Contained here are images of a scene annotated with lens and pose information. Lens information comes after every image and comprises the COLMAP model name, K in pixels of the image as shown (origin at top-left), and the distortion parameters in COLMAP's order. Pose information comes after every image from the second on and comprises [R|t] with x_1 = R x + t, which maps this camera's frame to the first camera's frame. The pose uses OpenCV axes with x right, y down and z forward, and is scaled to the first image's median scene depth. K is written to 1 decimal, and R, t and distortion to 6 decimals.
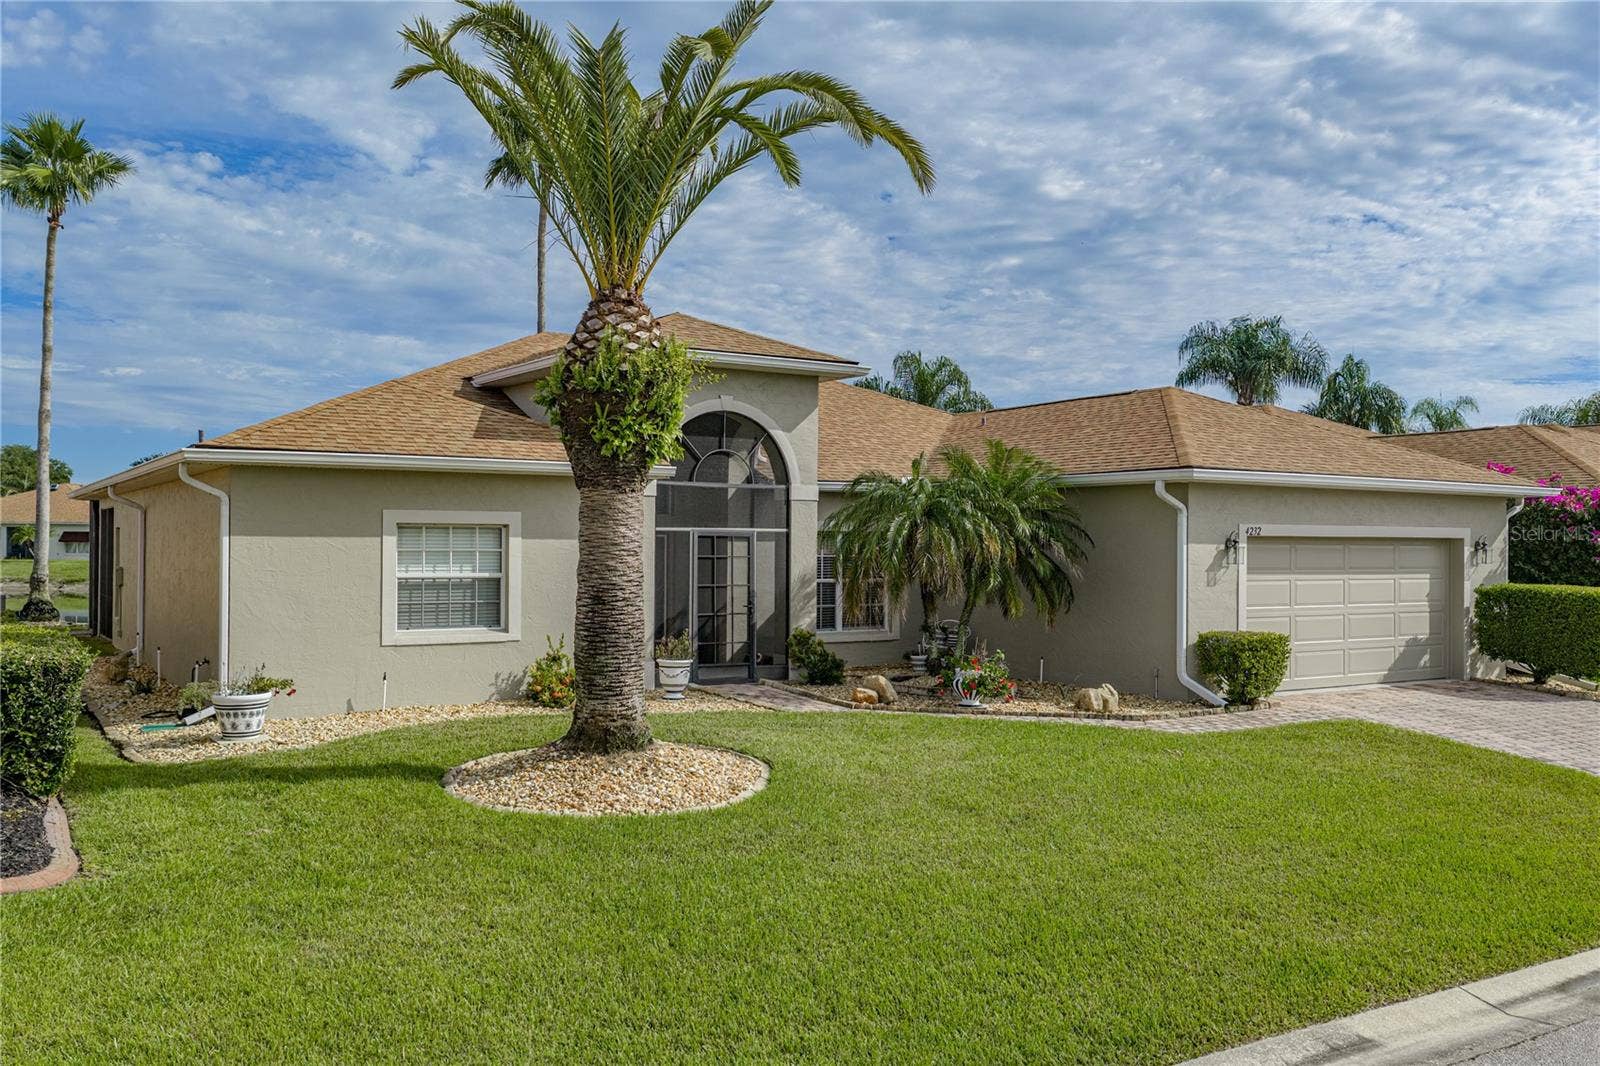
lens RADIAL K [[1323.6, 0, 806.1], [0, 1323.6, 548.2], [0, 0, 1]] dist [0.037502, -0.031753]
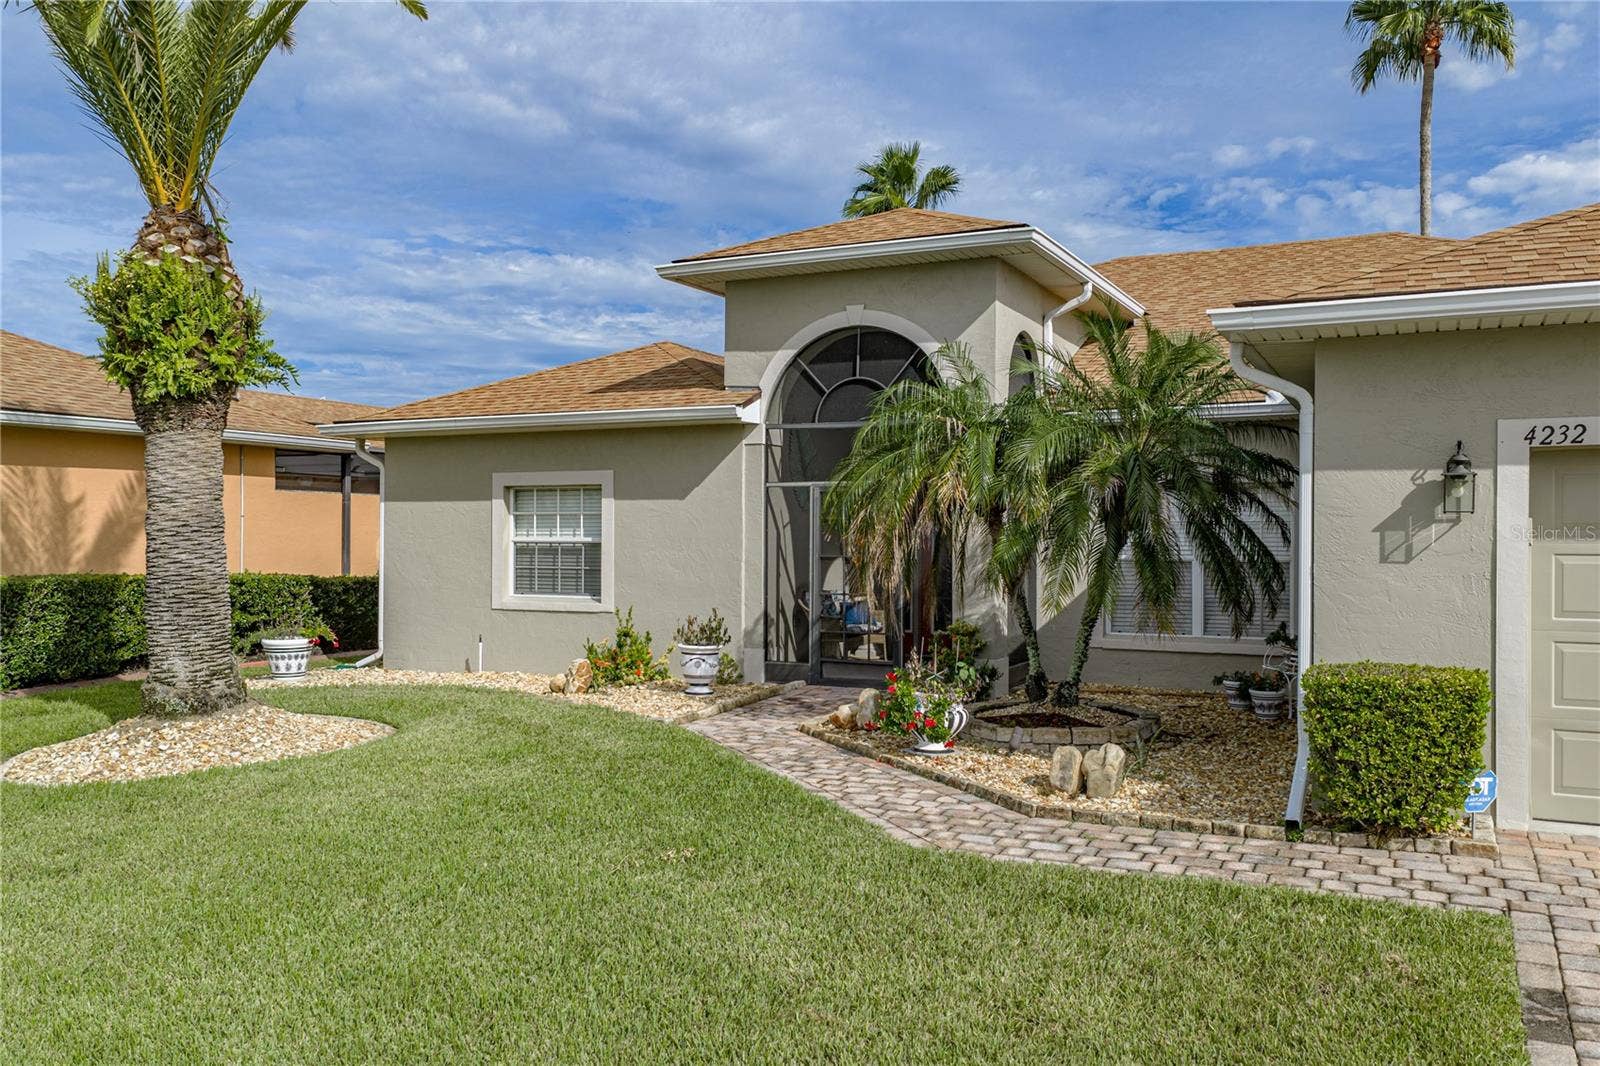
lens RADIAL K [[1323.6, 0, 805.6], [0, 1323.6, 528.5], [0, 0, 1]] dist [0.037502, -0.031753]
pose [[0.527500, -0.011255, -0.849481, 0.579231], [-0.002969, 0.999882, -0.015091, 0.023939], [0.849550, 0.010483, 0.527404, 0.590048]]
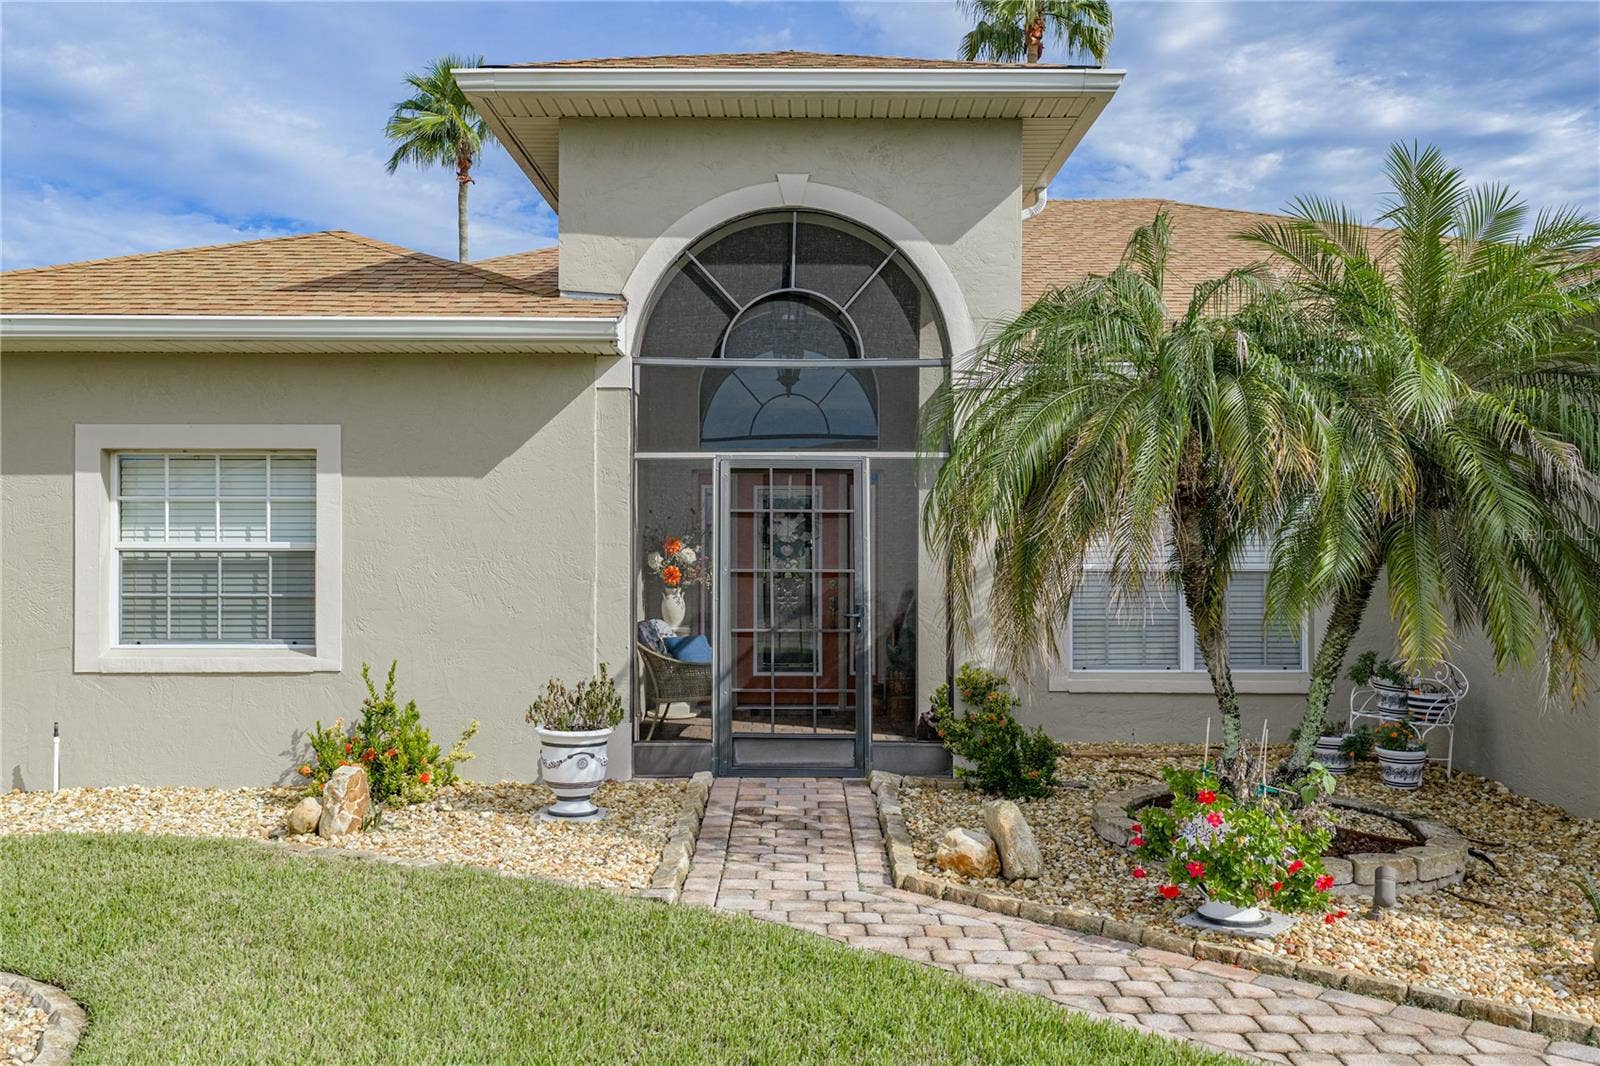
lens RADIAL K [[1323.6, 0, 801.2], [0, 1323.6, 535.7], [0, 0, 1]] dist [0.037502, -0.031753]
pose [[0.845276, -0.008762, -0.534257, 0.202128], [0.002850, 0.999925, -0.011890, 0.021464], [0.534322, 0.008528, 0.845238, 0.609164]]
